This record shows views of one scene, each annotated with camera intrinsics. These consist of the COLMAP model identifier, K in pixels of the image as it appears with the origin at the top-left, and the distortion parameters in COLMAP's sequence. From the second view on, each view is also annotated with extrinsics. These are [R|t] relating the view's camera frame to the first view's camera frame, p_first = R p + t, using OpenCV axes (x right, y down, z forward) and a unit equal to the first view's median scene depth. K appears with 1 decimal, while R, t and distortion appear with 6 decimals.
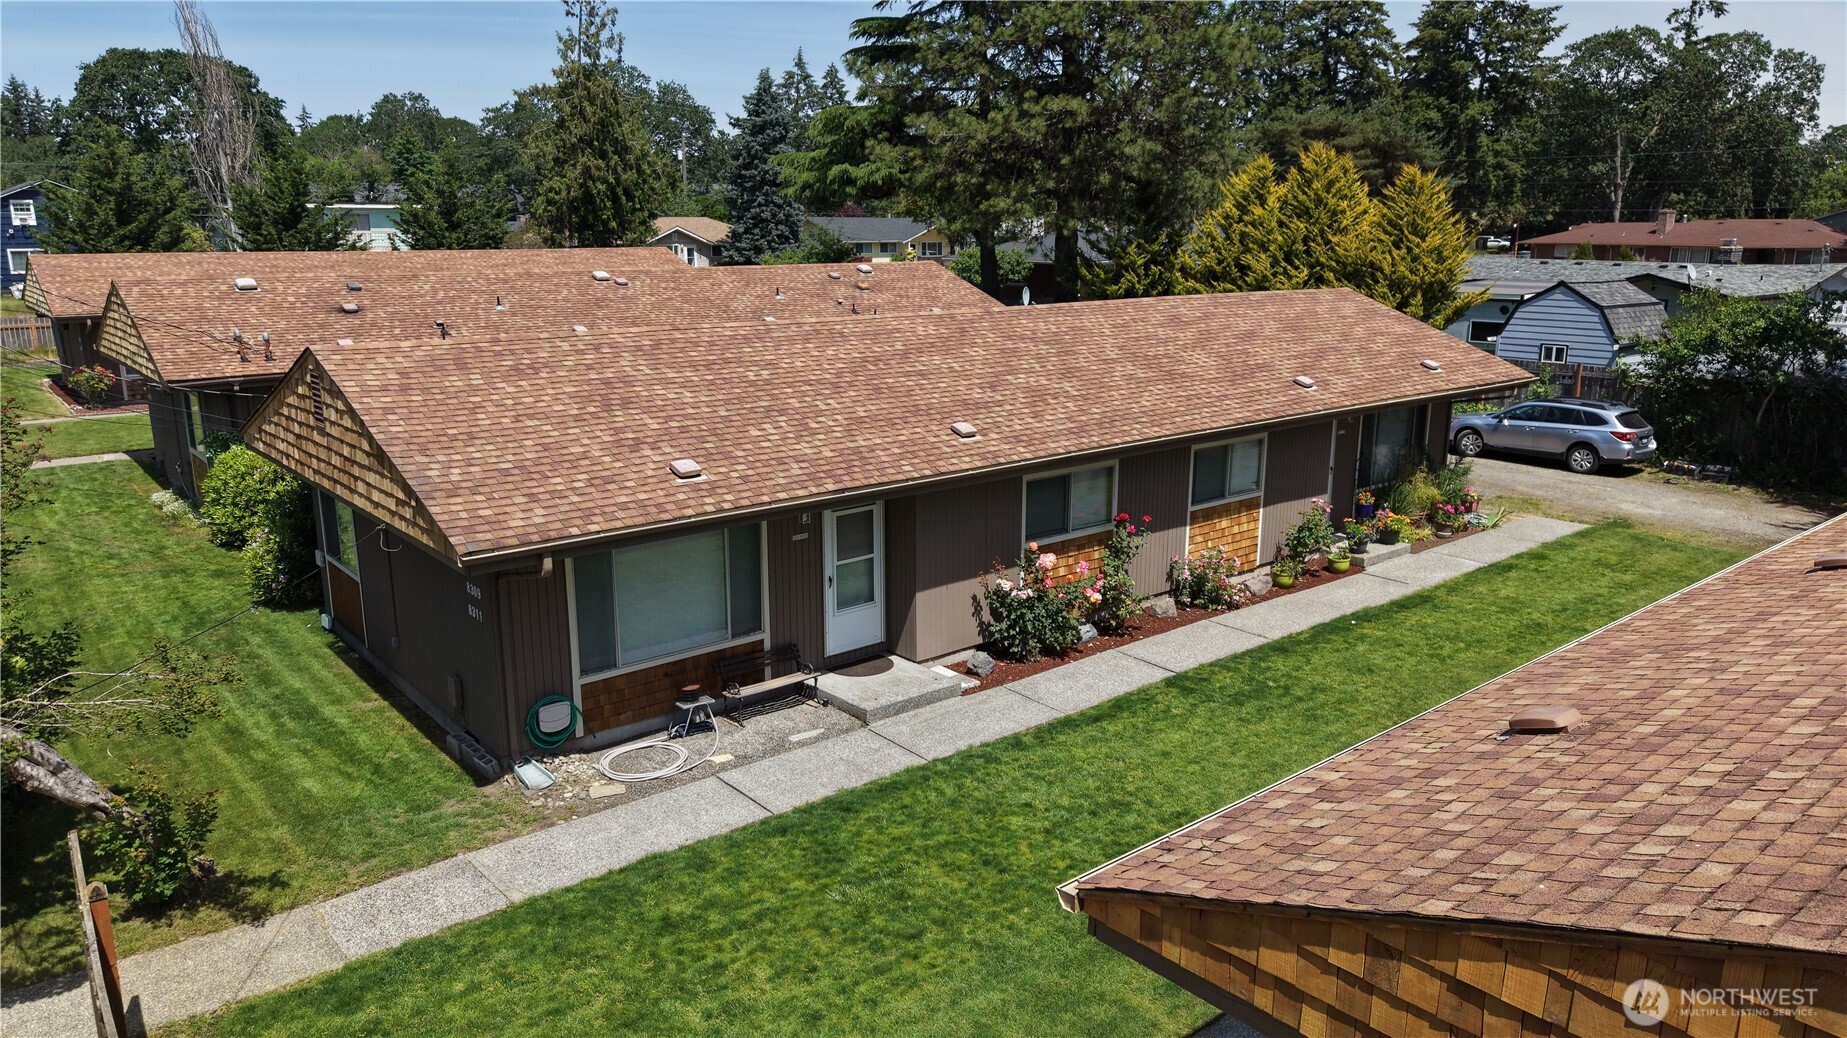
lens RADIAL K [[1245.4, 0, 917.3], [0, 1245.4, 511.7], [0, 0, 1]] dist [0.047027, -0.035621]
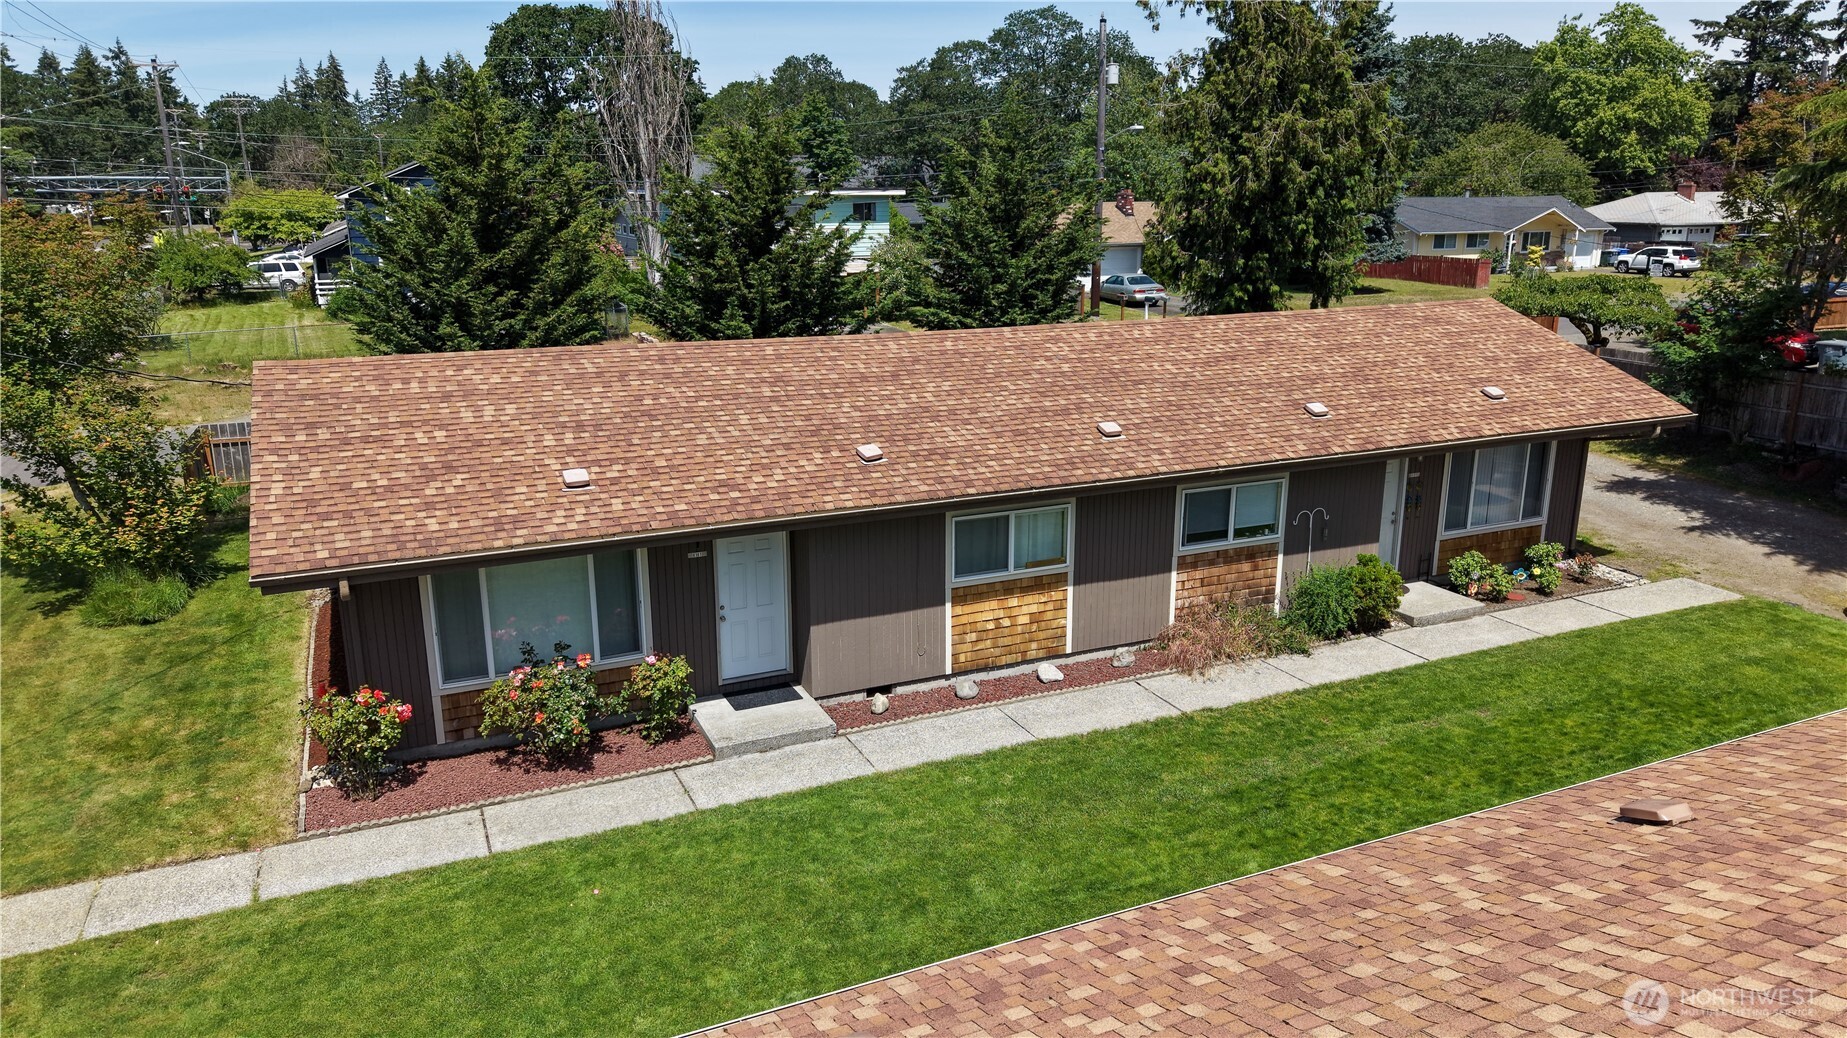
lens RADIAL K [[1245.4, 0, 940.0], [0, 1245.4, 520.7], [0, 0, 1]] dist [0.047027, -0.035621]
pose [[0.969156, 0.064783, -0.237781, -0.259234], [-0.057076, 0.997601, 0.039164, -0.122395], [0.239747, -0.024385, 0.970529, 0.441650]]
